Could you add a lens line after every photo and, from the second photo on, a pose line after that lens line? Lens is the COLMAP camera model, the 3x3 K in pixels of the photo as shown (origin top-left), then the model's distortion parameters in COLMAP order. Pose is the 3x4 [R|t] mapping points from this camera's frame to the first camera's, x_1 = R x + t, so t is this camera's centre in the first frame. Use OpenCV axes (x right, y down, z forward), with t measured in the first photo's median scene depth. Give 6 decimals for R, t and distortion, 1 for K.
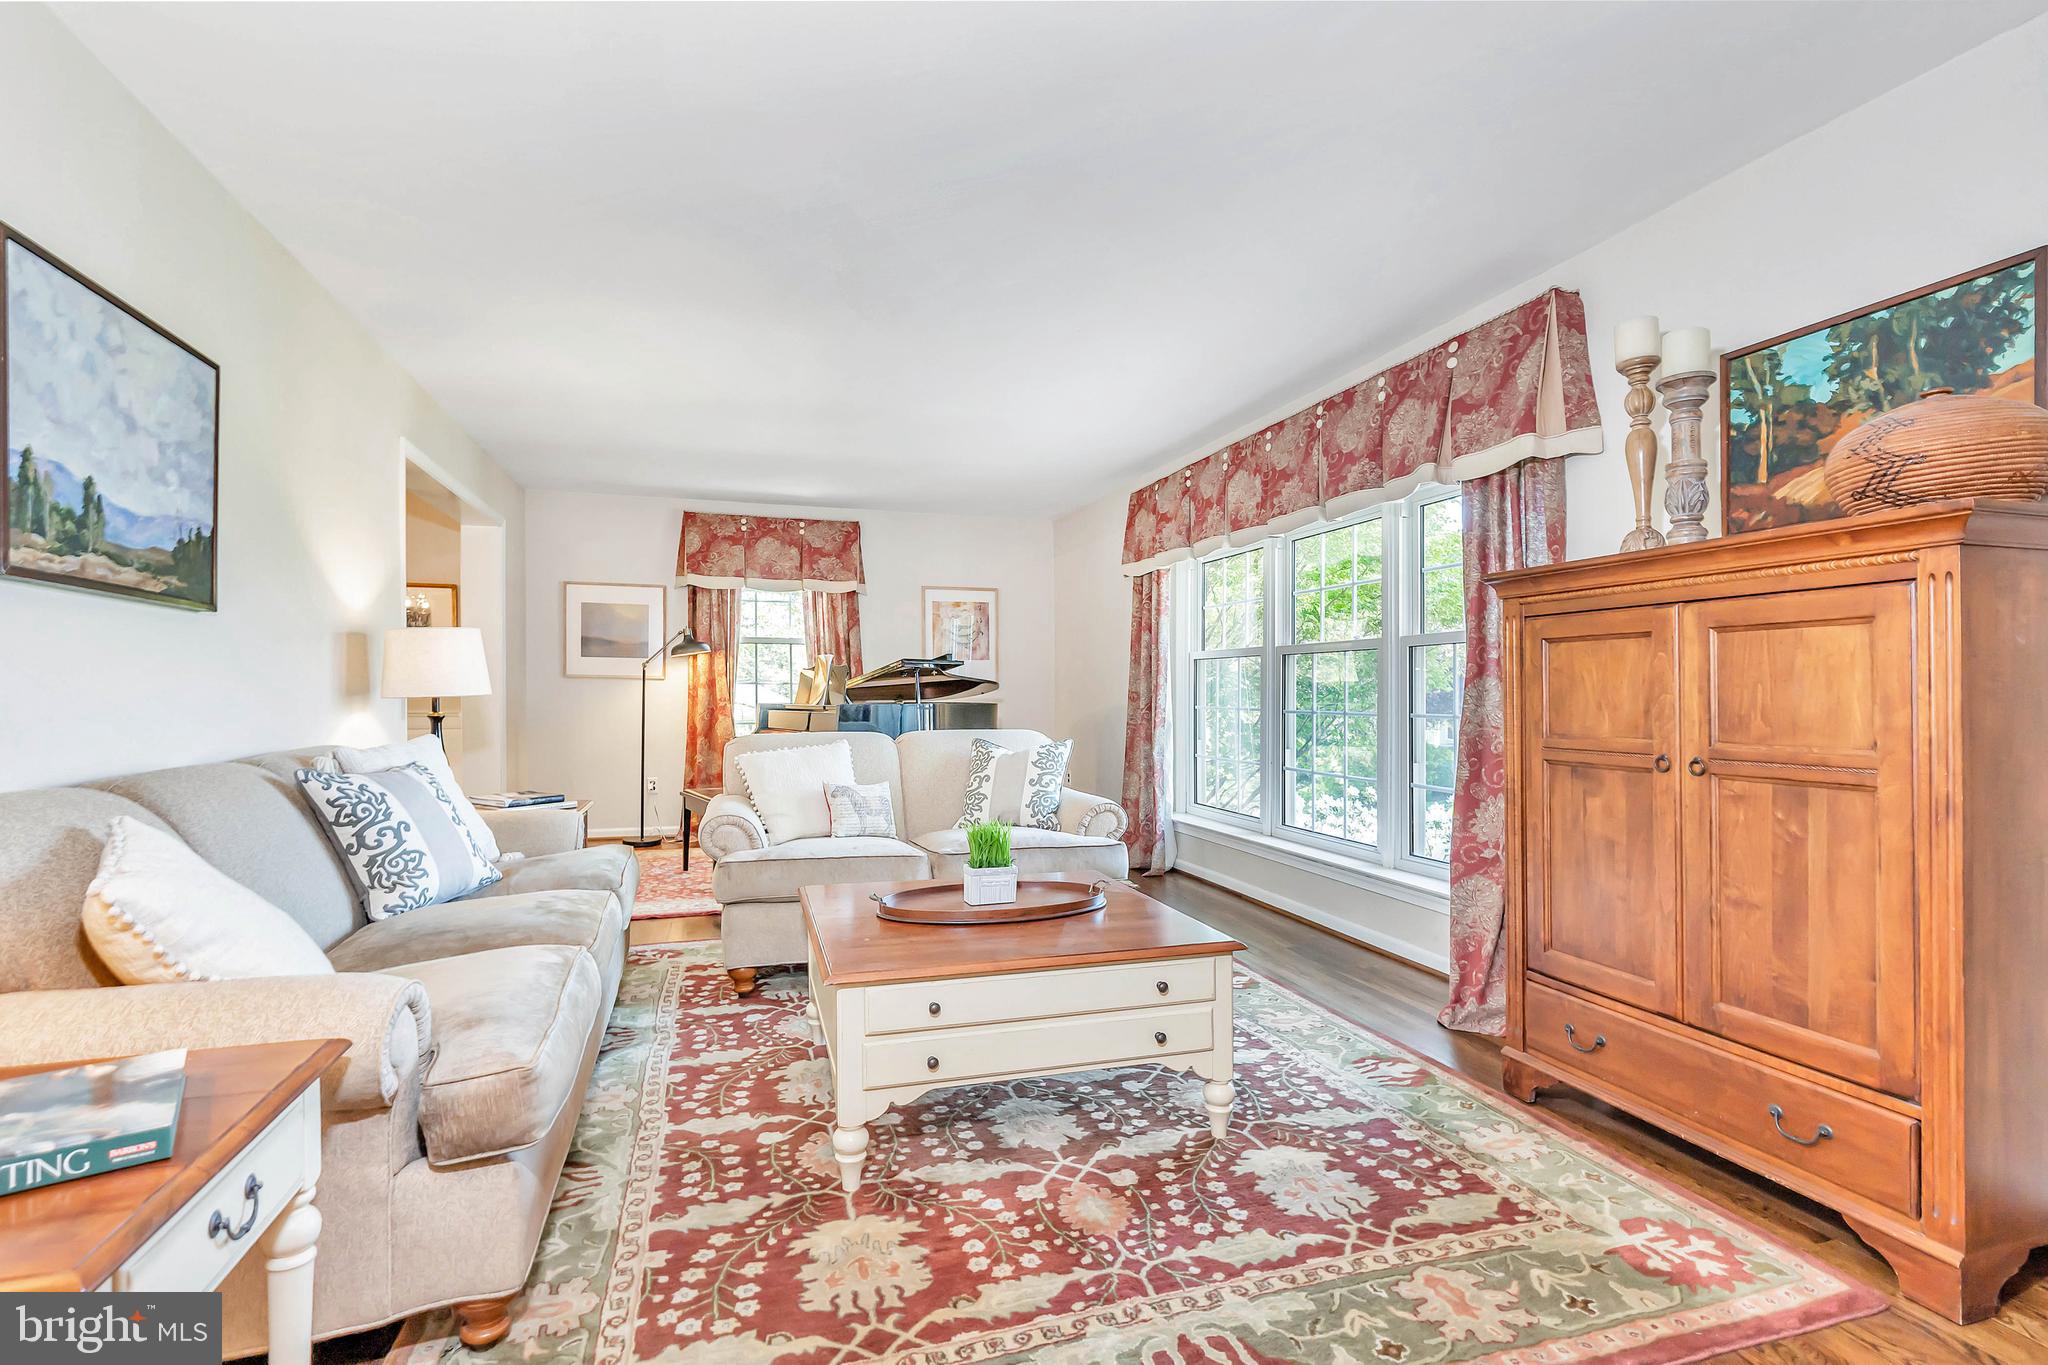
lens RADIAL K [[961.5, 0, 1024.0], [0, 961.5, 682.5], [0, 0, 1]] dist [-0.000528, -0.000145]
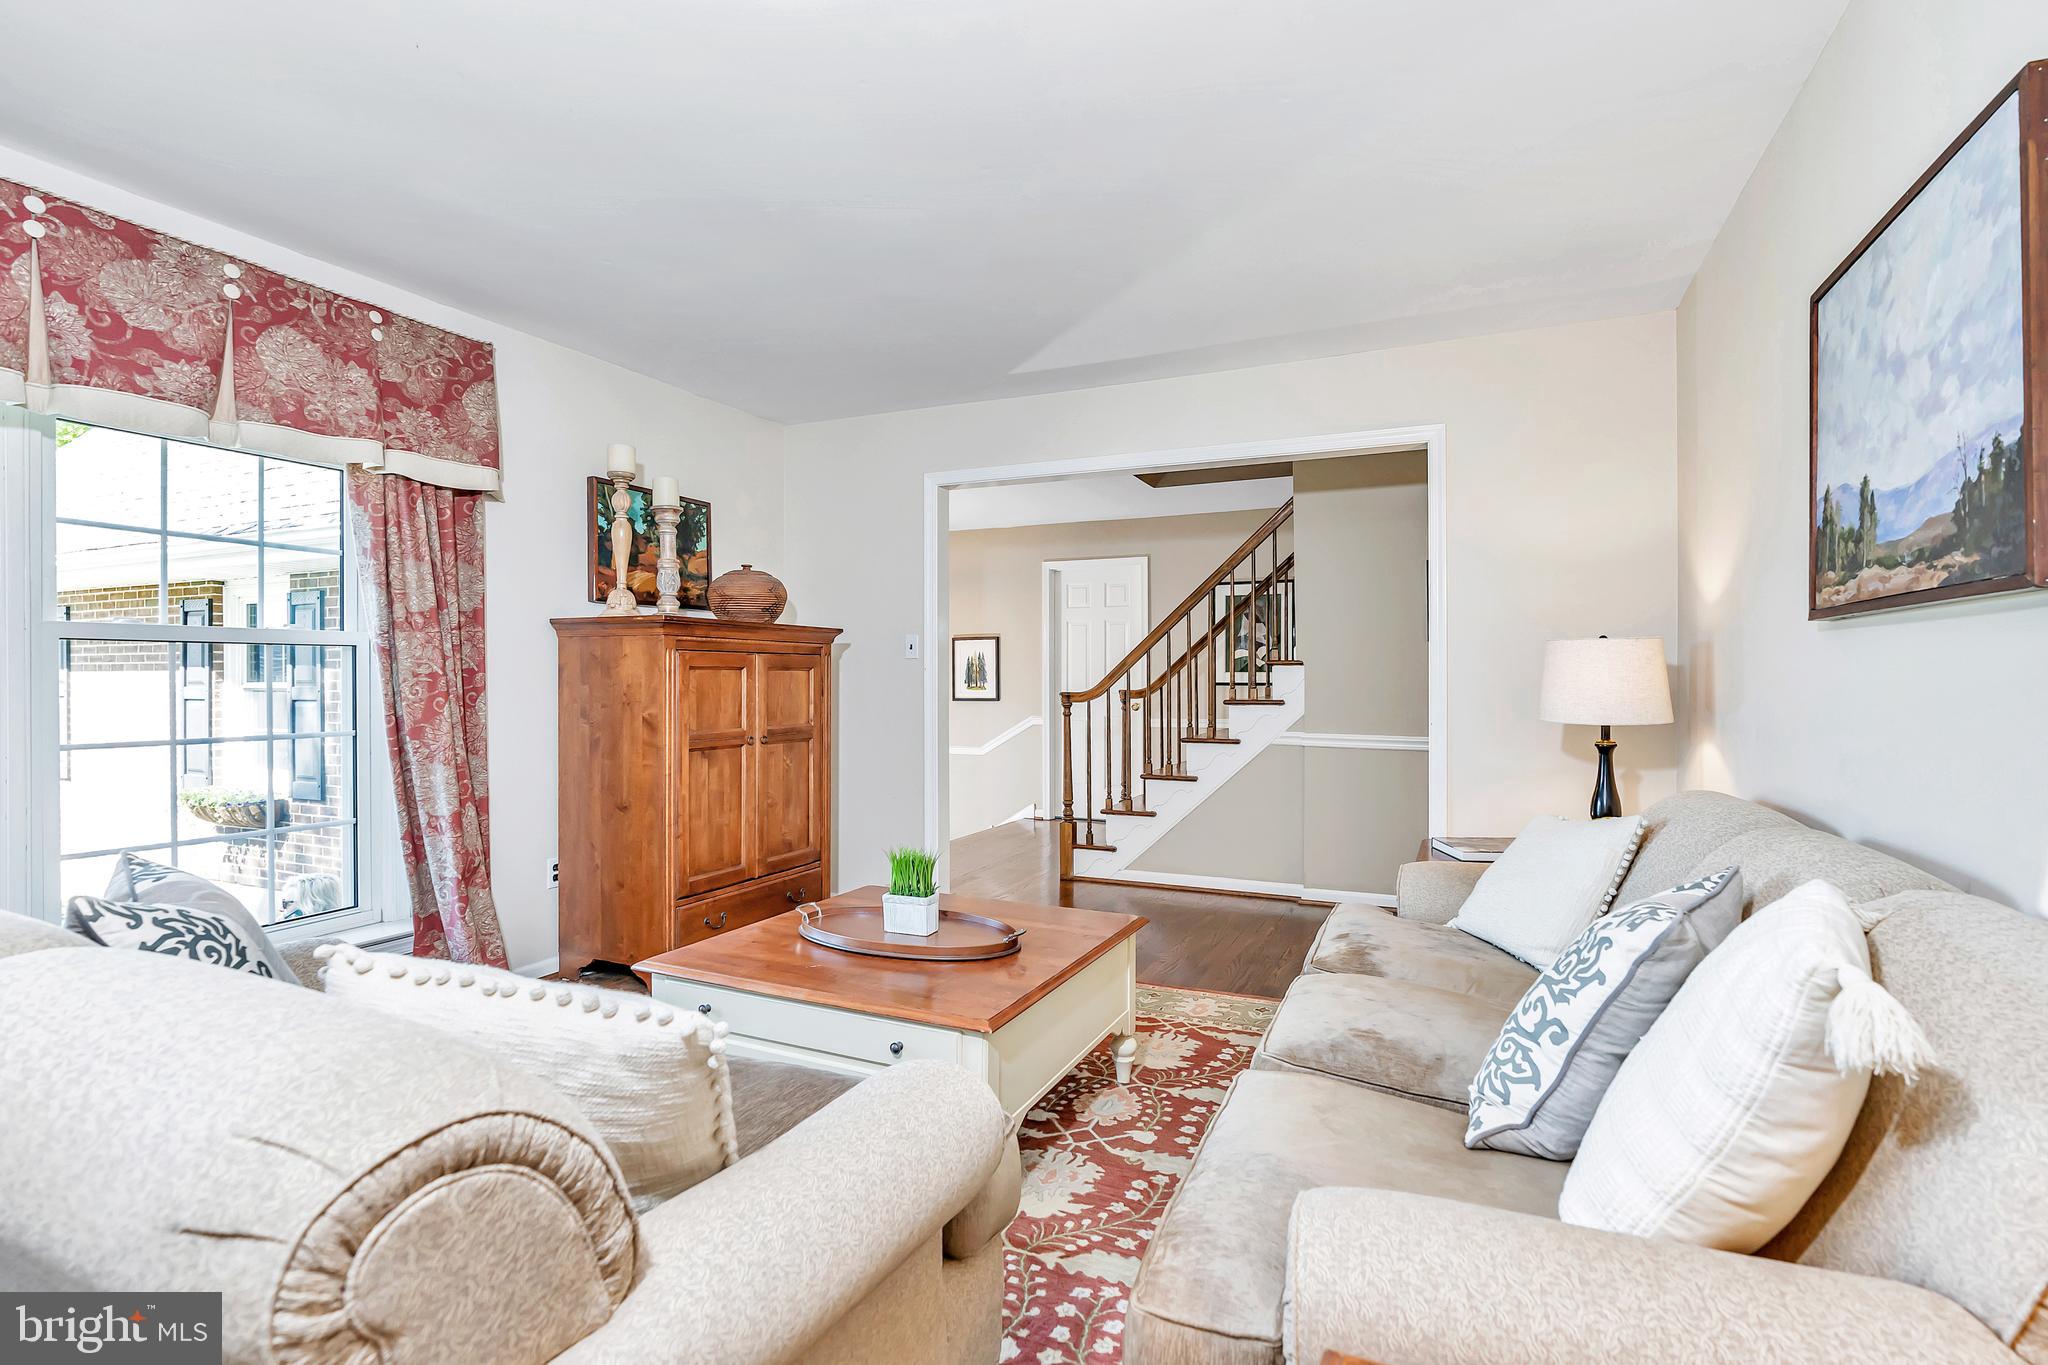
lens RADIAL K [[961.5, 0, 1024.0], [0, 961.5, 682.5], [0, 0, 1]] dist [-0.000528, -0.000145]
pose [[-0.741537, -0.003423, 0.670903, -0.853056], [-0.005999, 0.999981, -0.001528, -0.024102], [-0.670885, -0.005158, -0.741543, 1.830138]]
